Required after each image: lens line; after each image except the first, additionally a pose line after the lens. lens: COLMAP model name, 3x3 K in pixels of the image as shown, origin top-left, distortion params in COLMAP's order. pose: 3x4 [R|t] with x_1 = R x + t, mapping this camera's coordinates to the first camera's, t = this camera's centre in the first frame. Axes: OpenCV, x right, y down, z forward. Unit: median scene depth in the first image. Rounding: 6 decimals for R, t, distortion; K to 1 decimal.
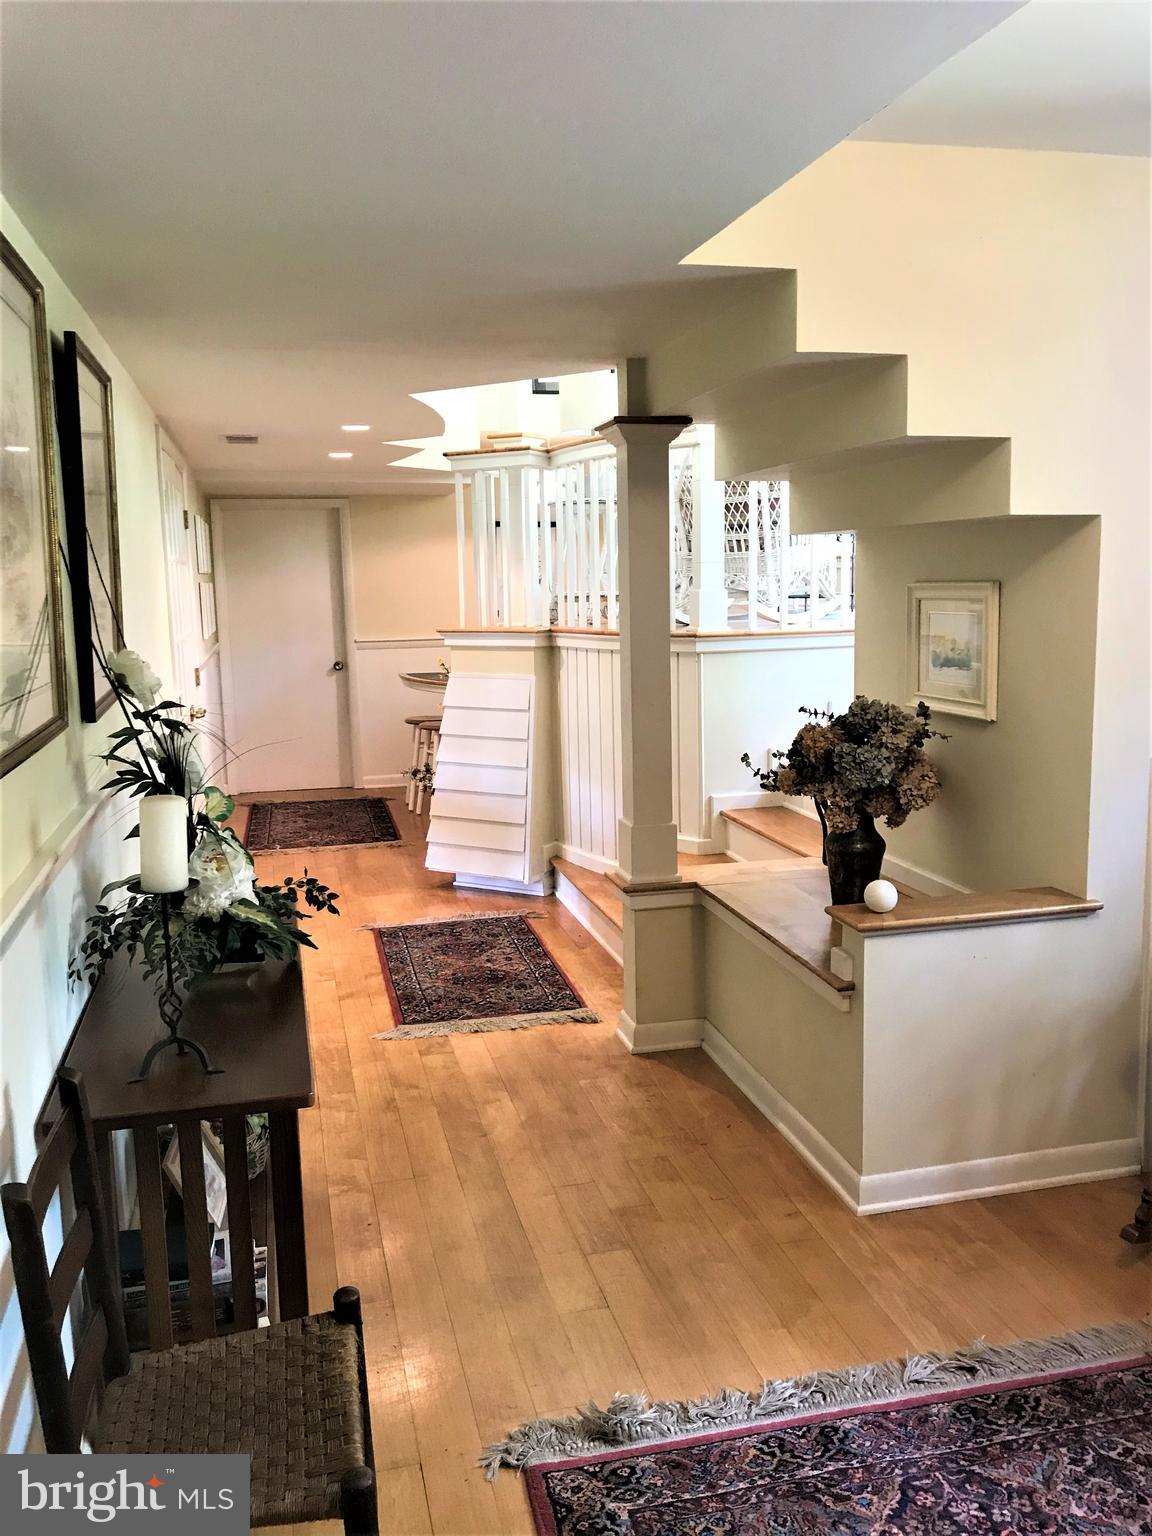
lens RADIAL K [[1249.0, 0, 575.6], [0, 1249.0, 763.7], [0, 0, 1]] dist [0.050654, -0.002256]
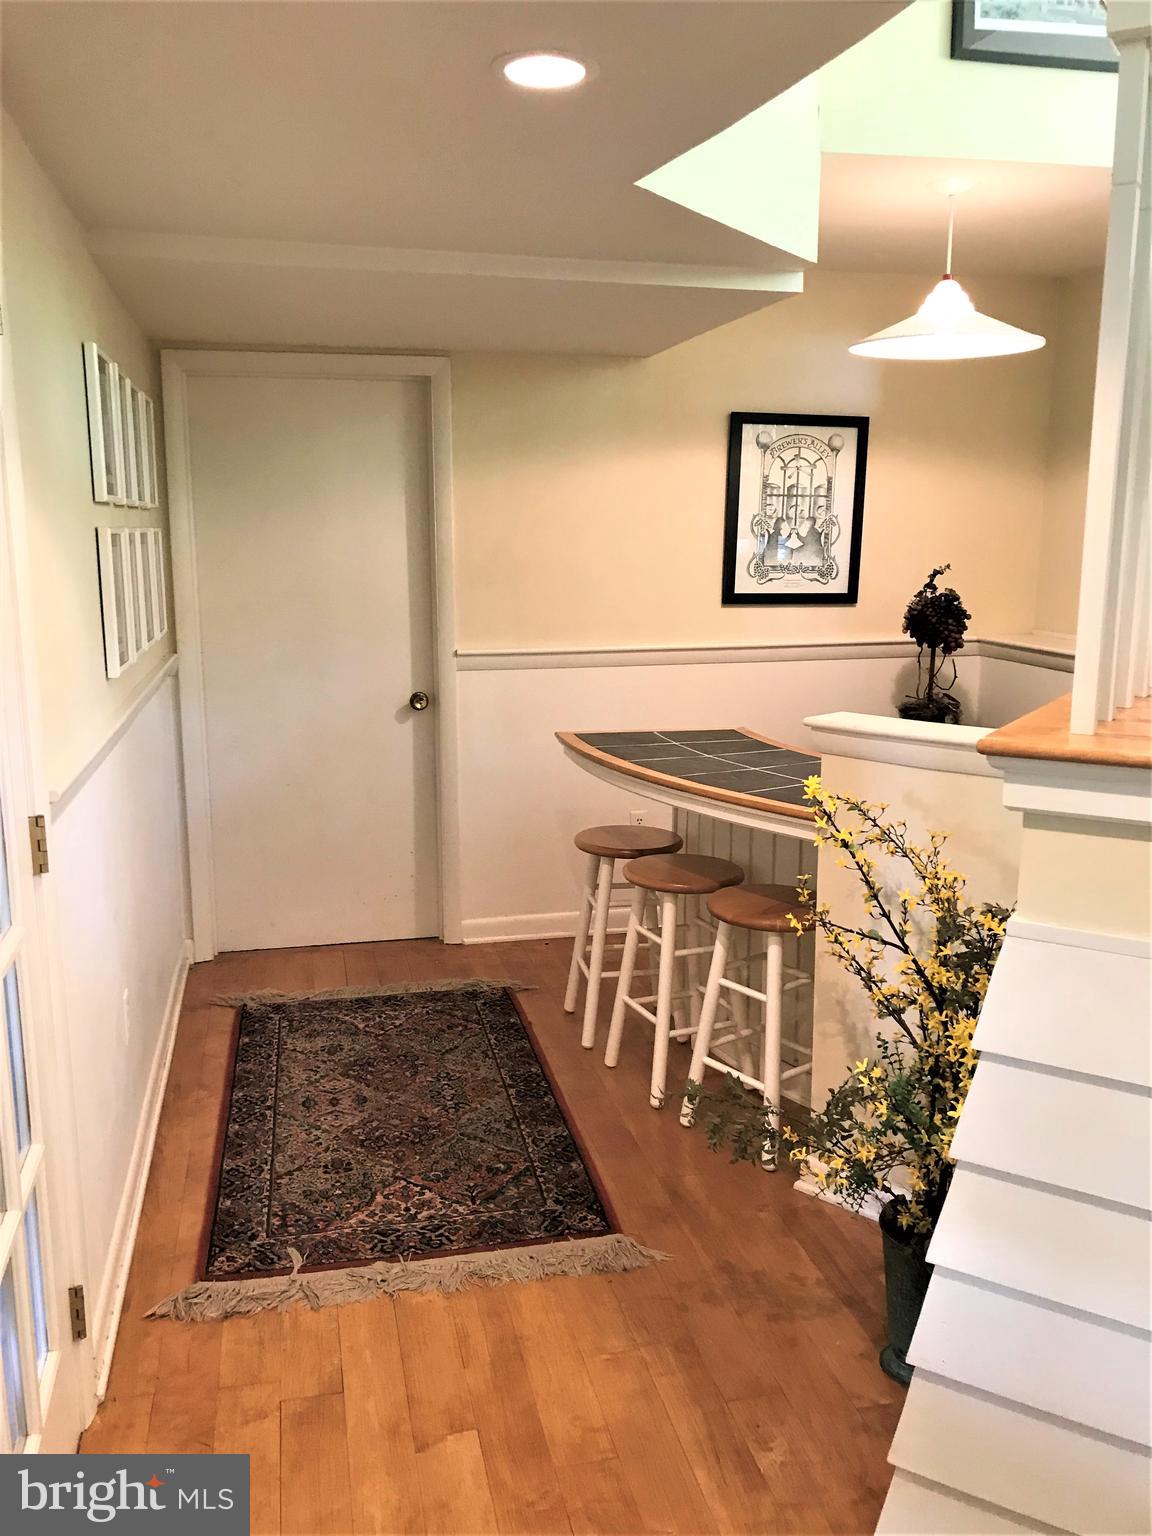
lens RADIAL K [[1249.0, 0, 576.2], [0, 1249.0, 769.3], [0, 0, 1]] dist [0.050654, -0.002256]
pose [[0.999620, 0.024758, -0.012097, -0.123008], [-0.024151, 0.998555, 0.048011, -0.078138], [0.013269, -0.047700, 0.998774, 0.512414]]
